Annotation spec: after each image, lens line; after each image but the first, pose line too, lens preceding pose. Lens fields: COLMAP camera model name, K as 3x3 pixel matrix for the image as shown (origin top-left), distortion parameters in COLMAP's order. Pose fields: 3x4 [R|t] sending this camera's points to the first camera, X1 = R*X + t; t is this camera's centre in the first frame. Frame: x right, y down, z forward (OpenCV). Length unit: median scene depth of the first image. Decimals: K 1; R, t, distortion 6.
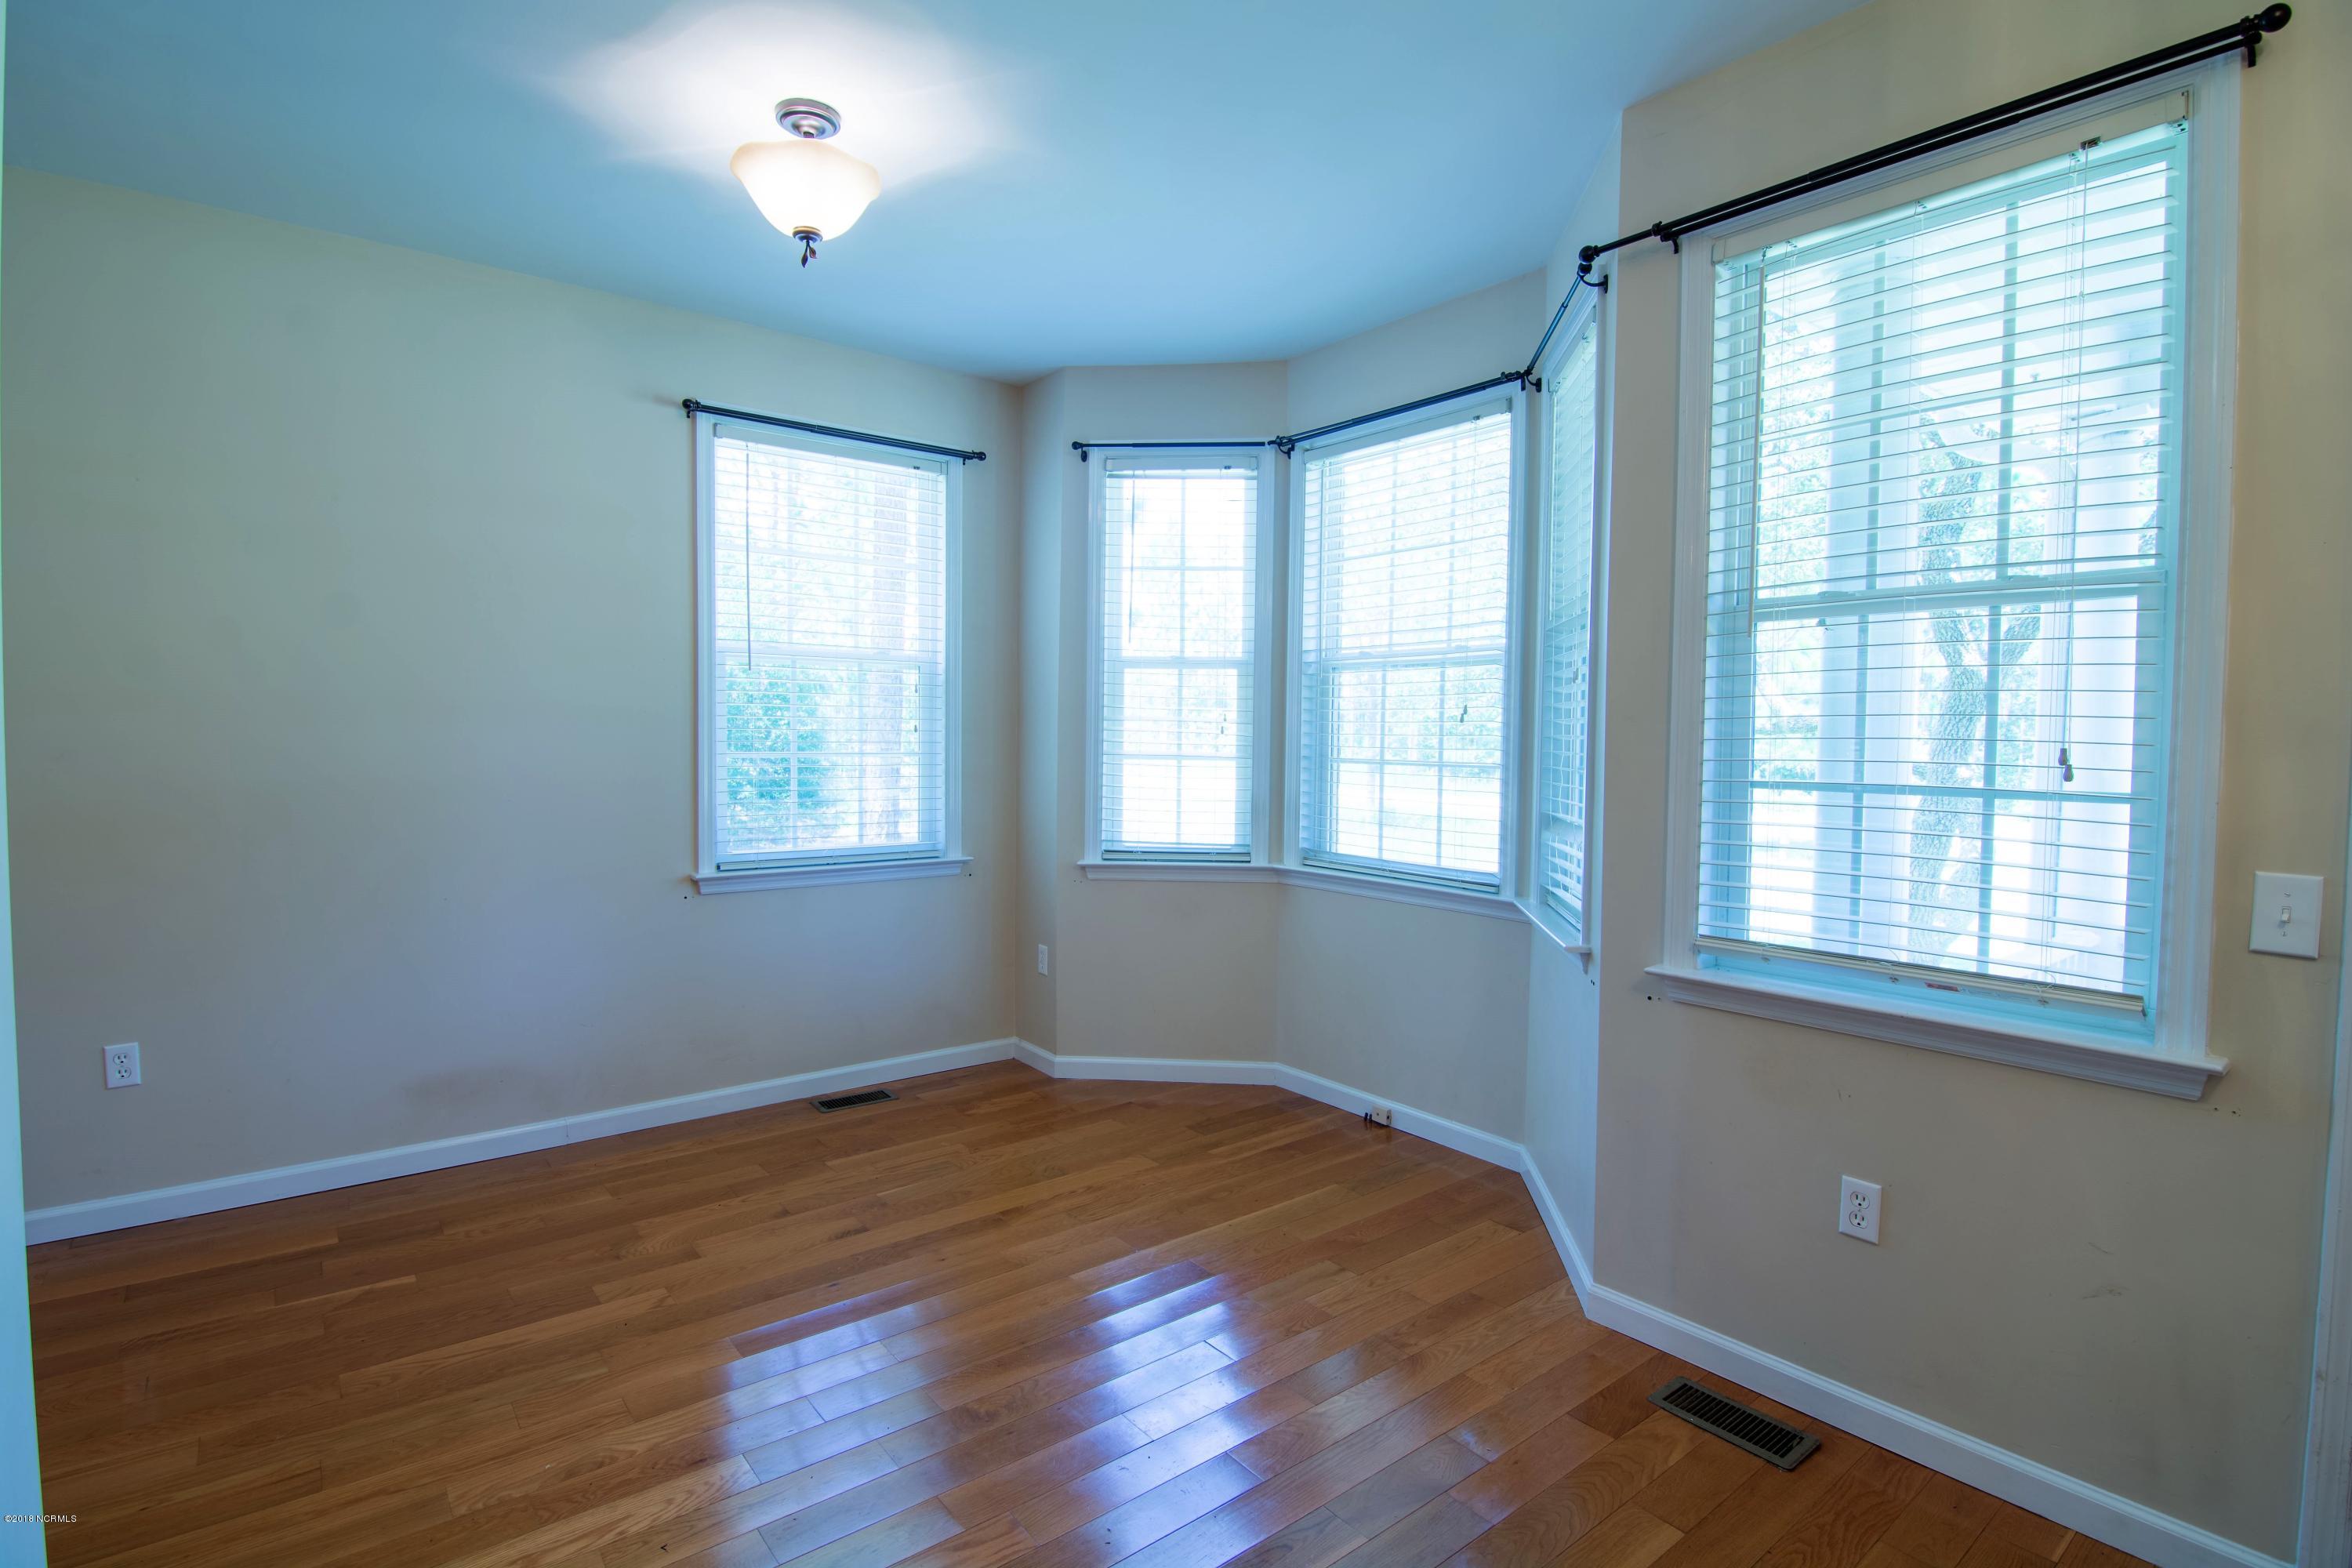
lens RADIAL K [[1131.8, 0, 1171.6], [0, 1131.8, 784.1], [0, 0, 1]] dist [0.001474, -0.020336]
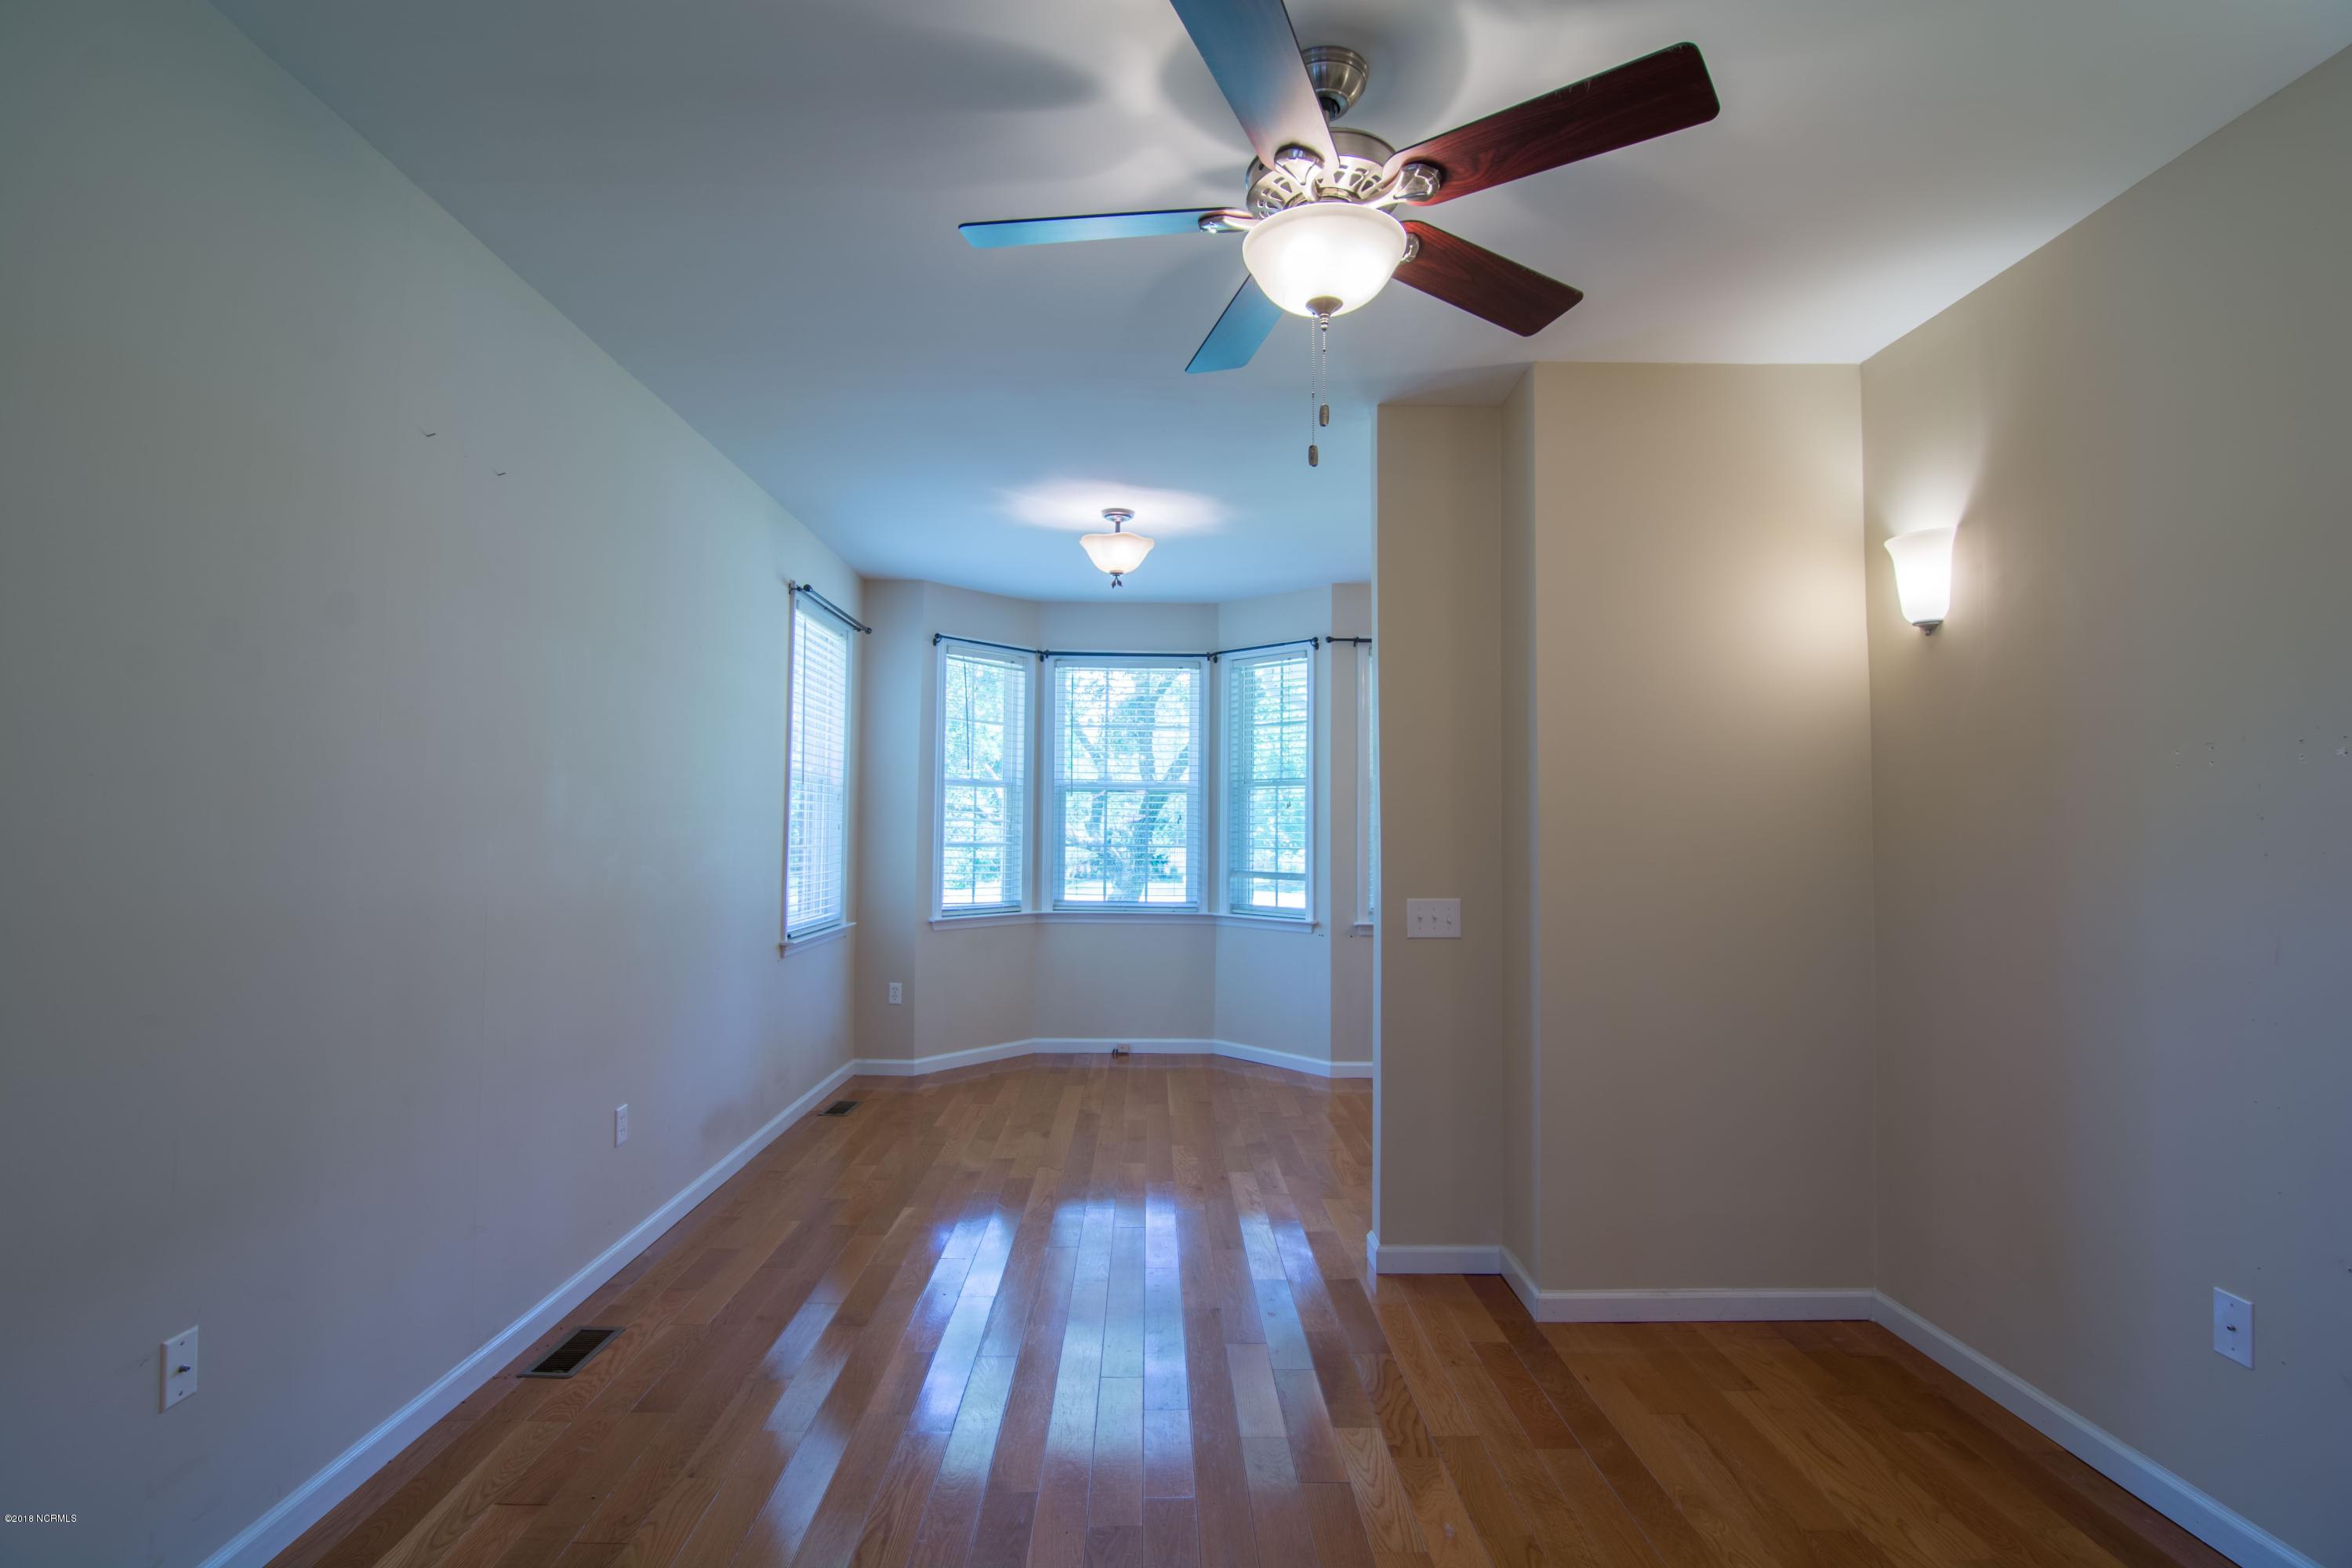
lens RADIAL K [[1131.8, 0, 1171.6], [0, 1131.8, 784.1], [0, 0, 1]] dist [0.001474, -0.020336]
pose [[0.605740, 0.022178, 0.795354, -1.058850], [0.036661, 0.997772, -0.055743, -0.011354], [-0.794818, 0.062924, 0.603577, -0.124685]]
